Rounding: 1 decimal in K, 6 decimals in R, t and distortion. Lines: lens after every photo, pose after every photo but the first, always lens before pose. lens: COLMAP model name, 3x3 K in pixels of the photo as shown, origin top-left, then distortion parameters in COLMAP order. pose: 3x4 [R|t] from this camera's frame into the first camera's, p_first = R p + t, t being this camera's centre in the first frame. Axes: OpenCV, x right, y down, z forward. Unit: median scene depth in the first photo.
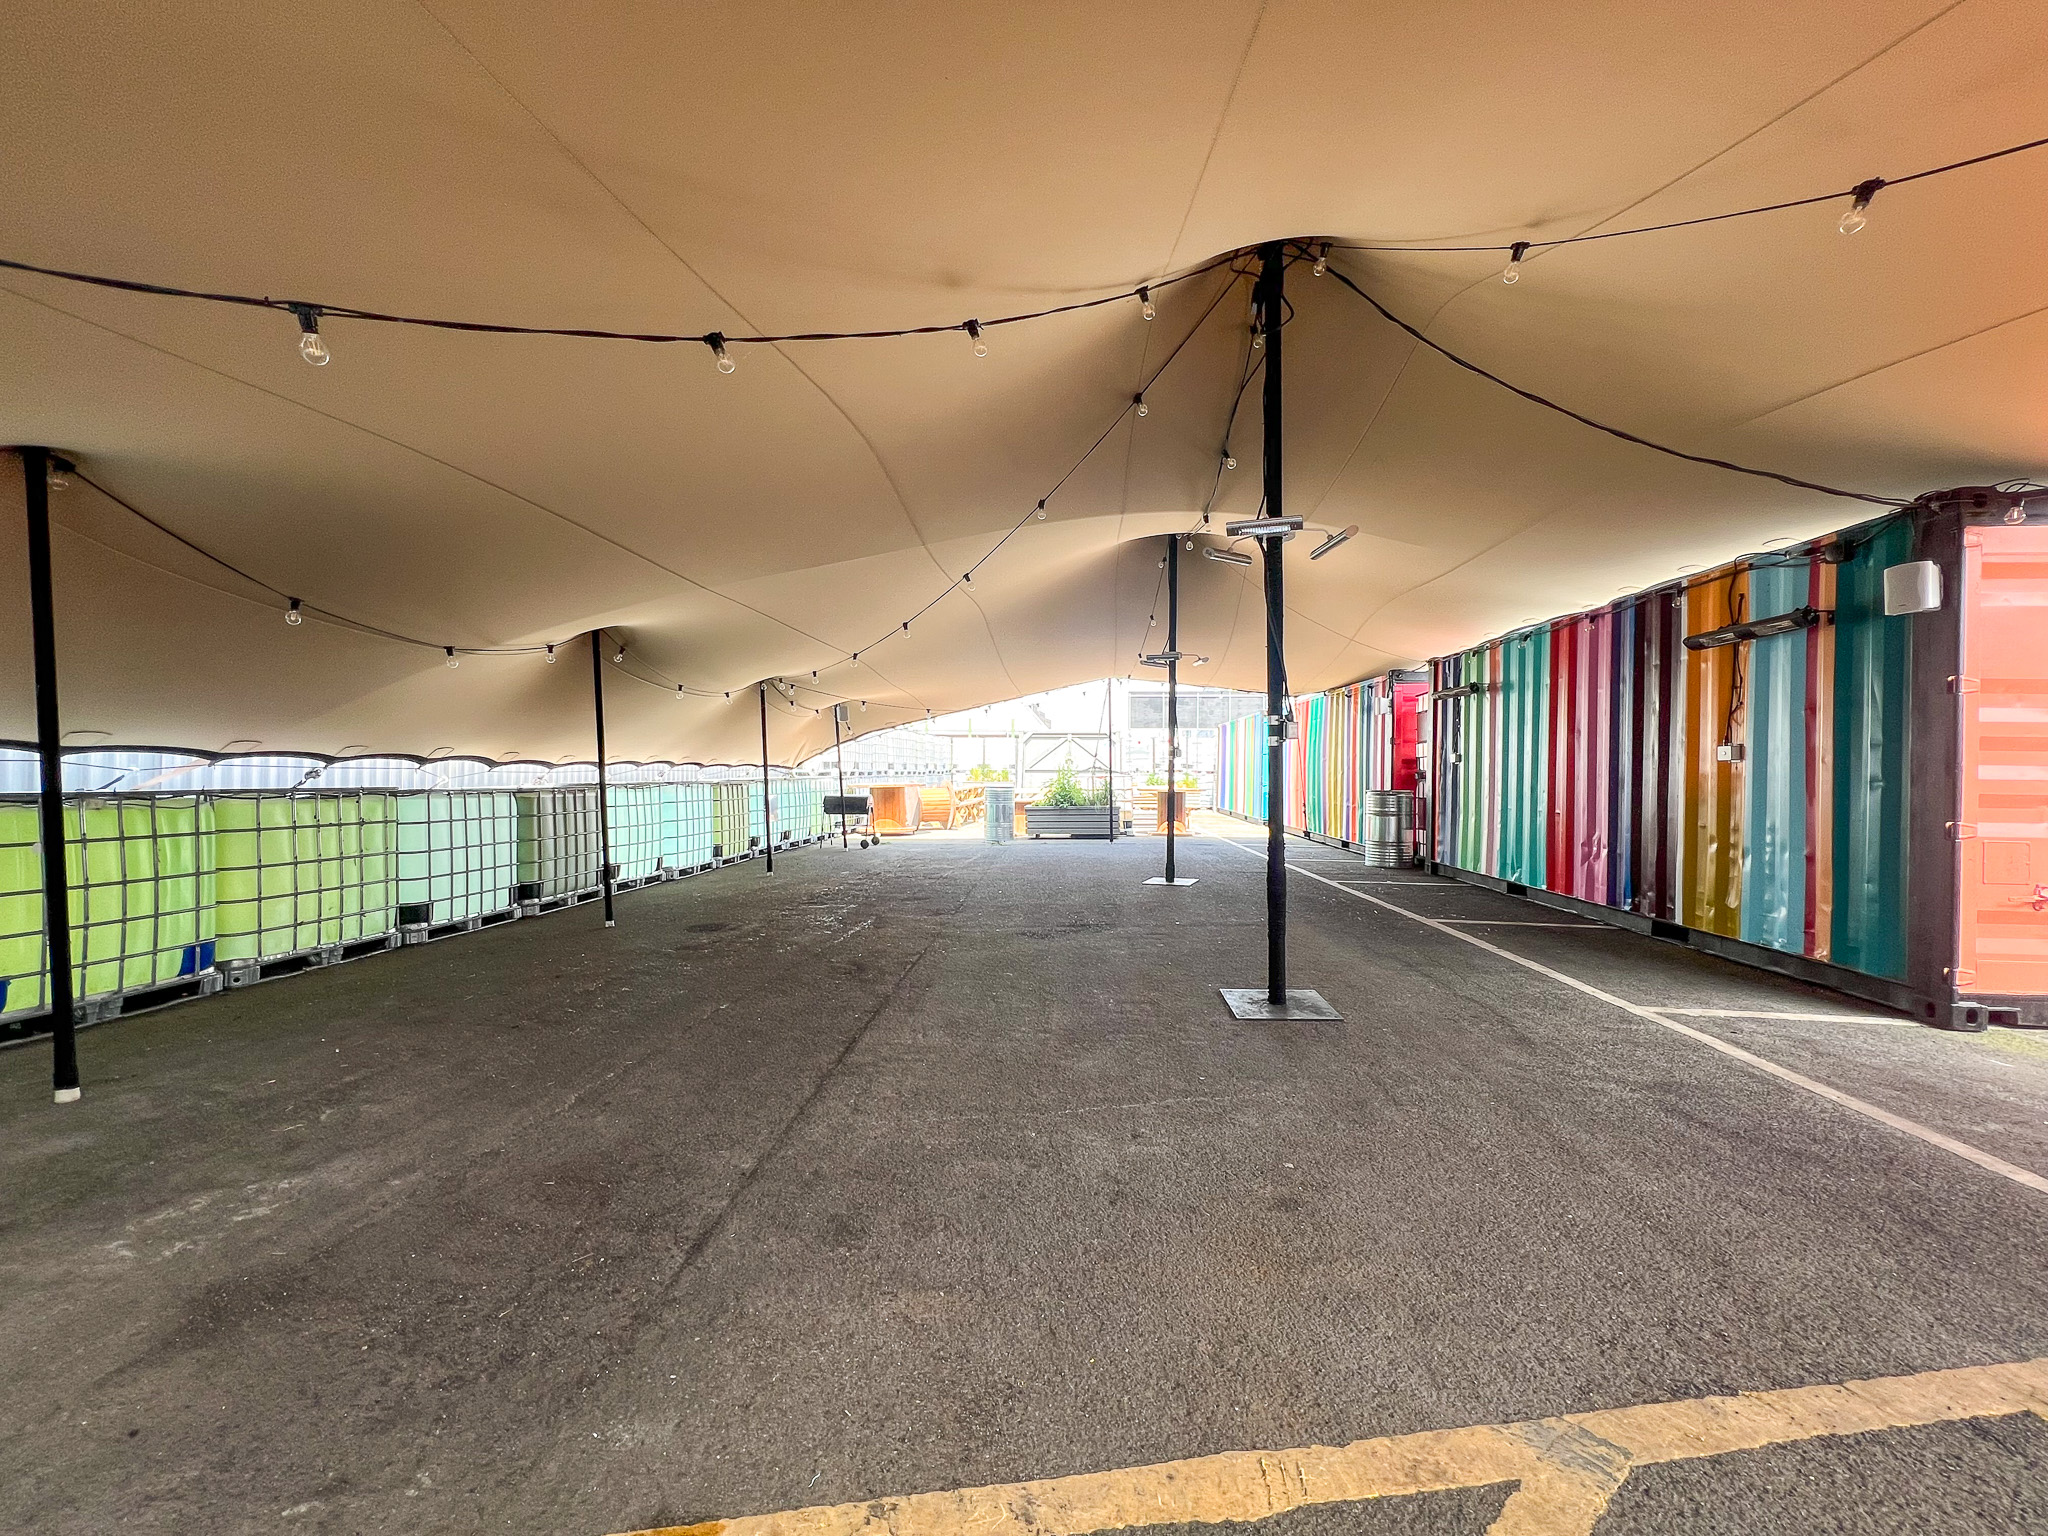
lens RADIAL K [[826.3, 0, 1025.1], [0, 826.3, 769.4], [0, 0, 1]] dist [-0.001213, 0.000615]
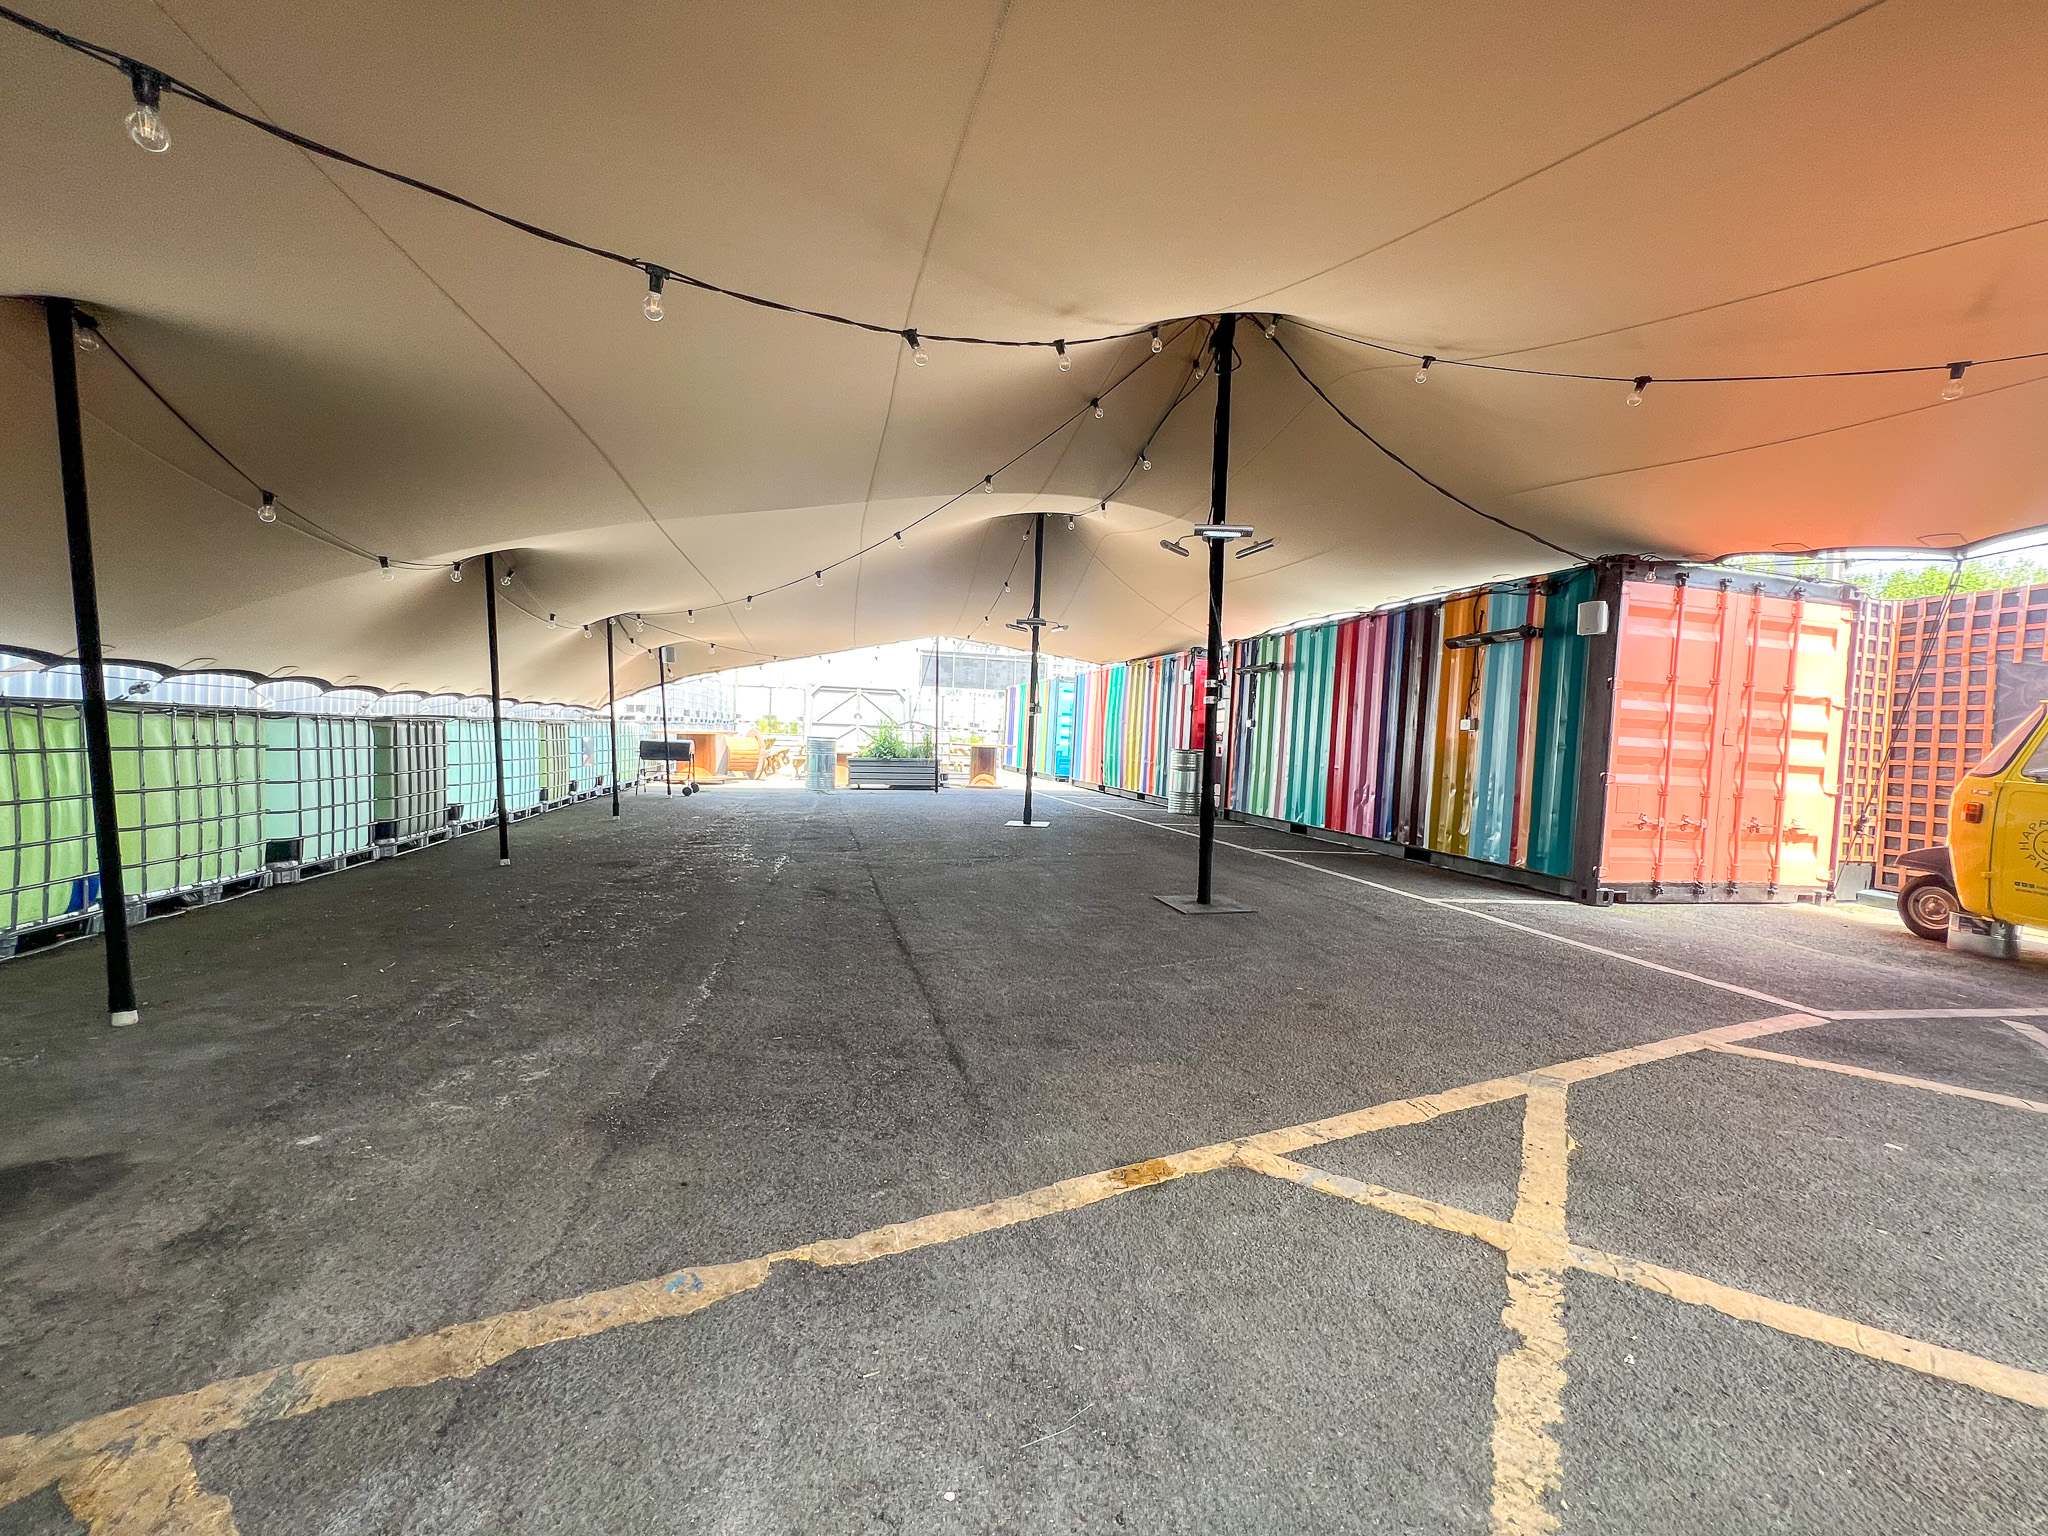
lens RADIAL K [[826.5, 0, 1027.6], [0, 826.5, 772.4], [0, 0, 1]] dist [0.001050, -0.000035]
pose [[0.951761, 0.019747, 0.306203, -0.249058], [-0.035784, 0.998261, 0.046851, 0.019507], [-0.304745, -0.055548, 0.950813, -0.093521]]
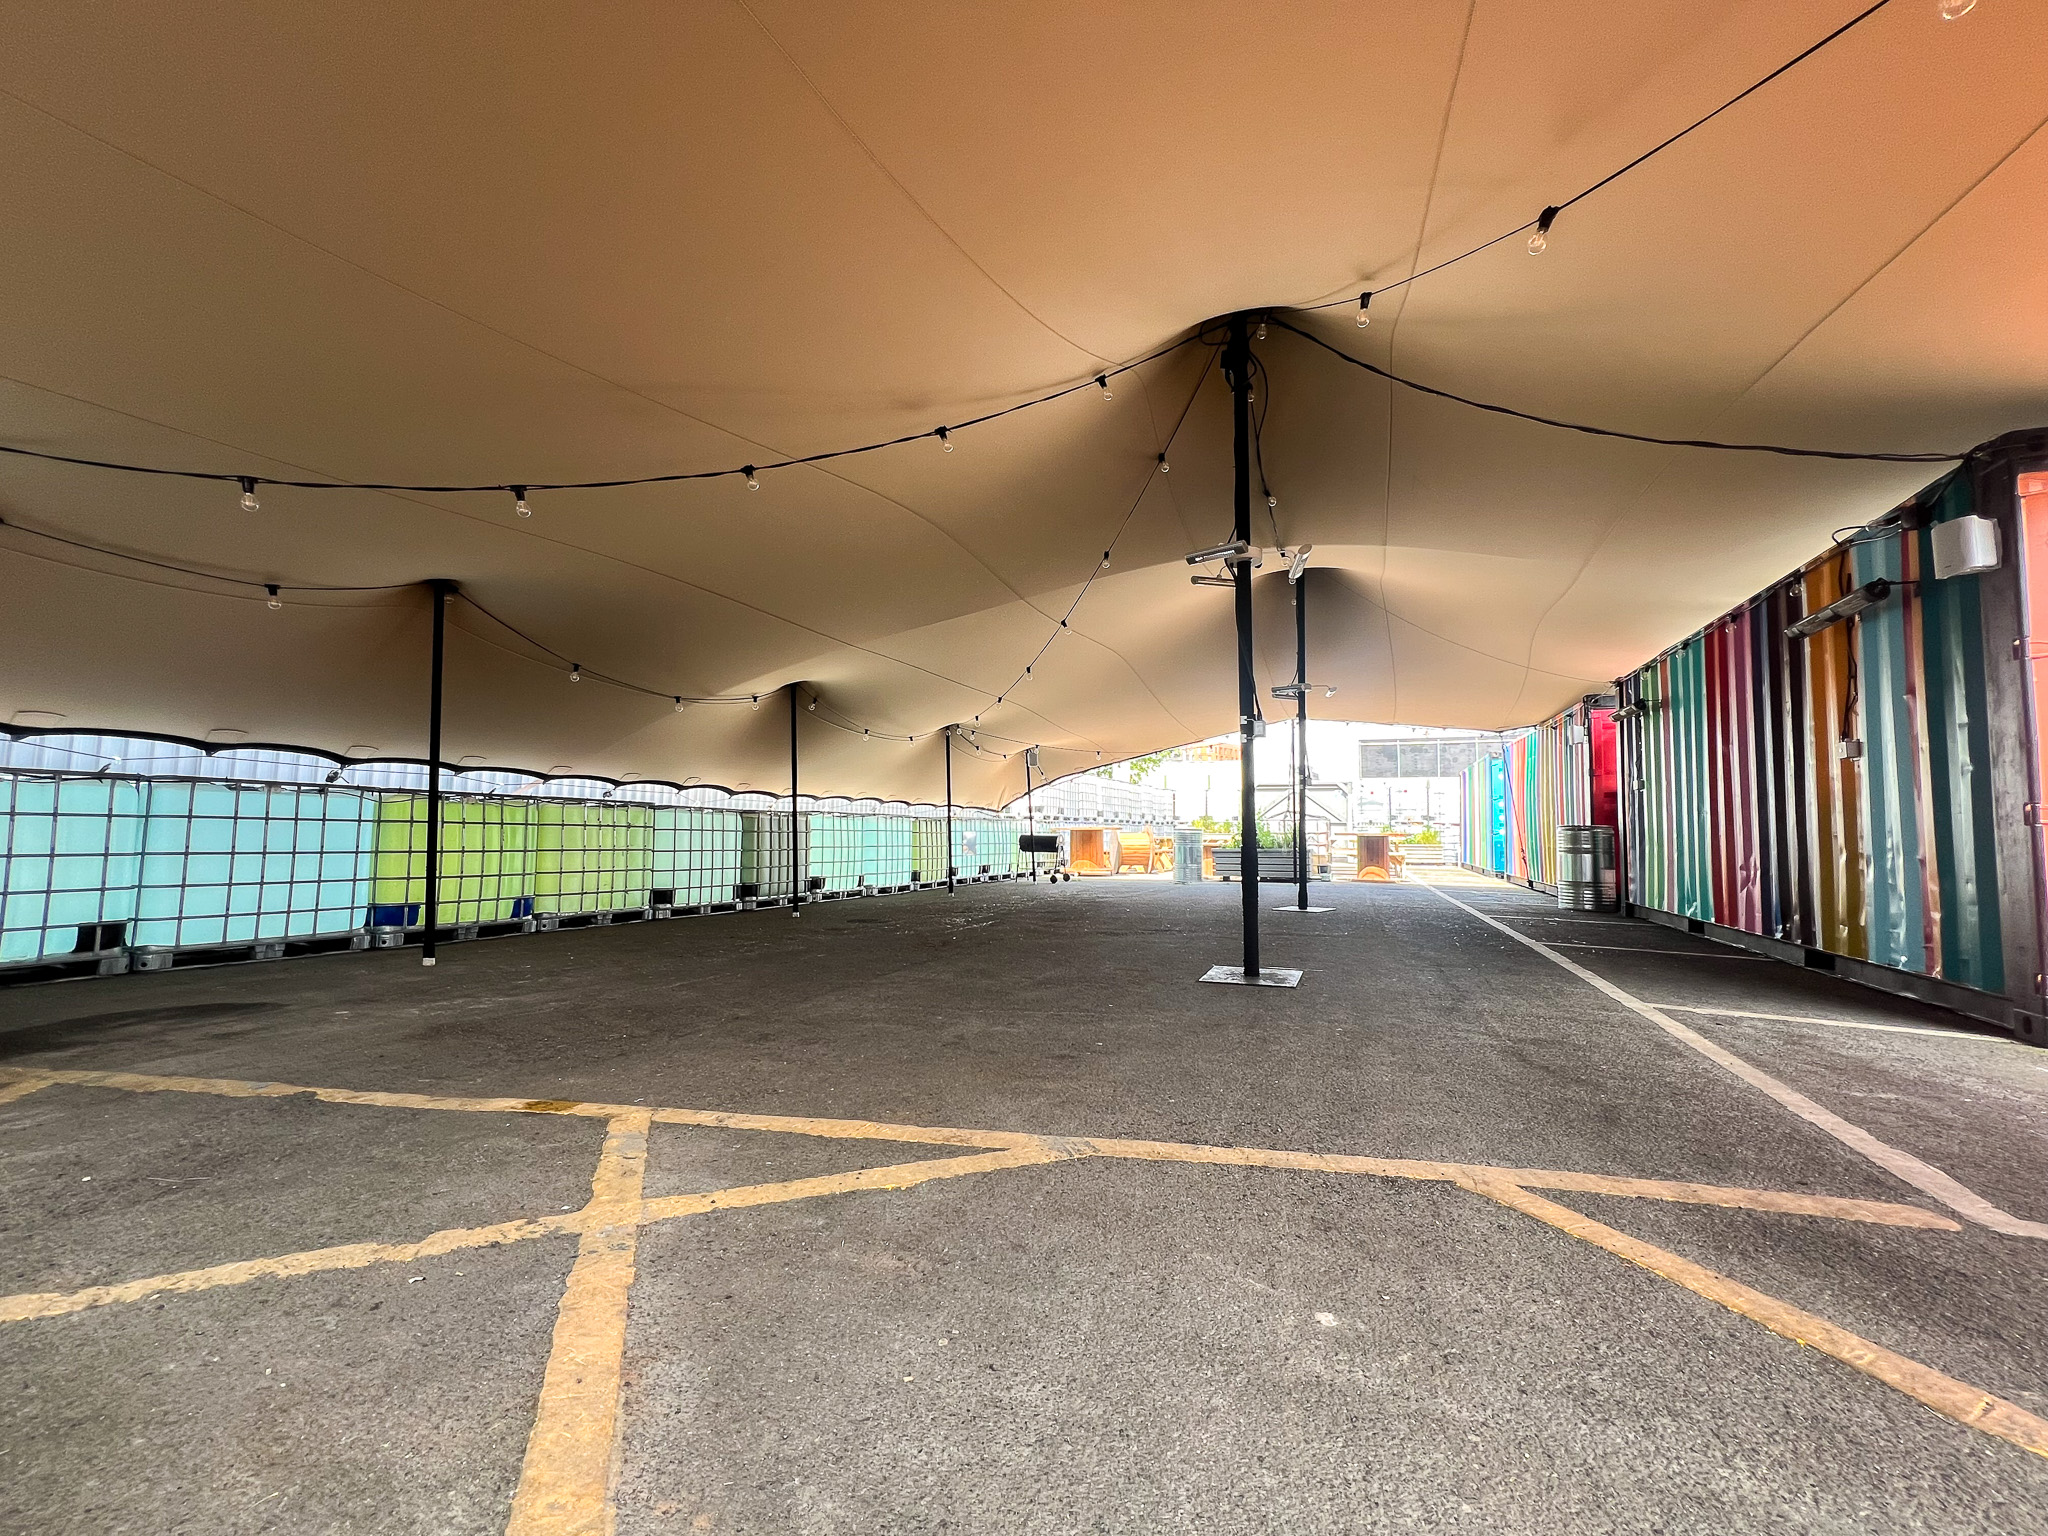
lens RADIAL K [[824.5, 0, 1024.0], [0, 824.5, 768.0], [0, 0, 1]] dist [0.000873, 0.000049]
pose [[0.947948, -0.018617, -0.317880, 0.259464], [-0.006751, 0.996890, -0.078516, 0.066723], [0.318353, 0.076575, 0.944874, -0.108754]]
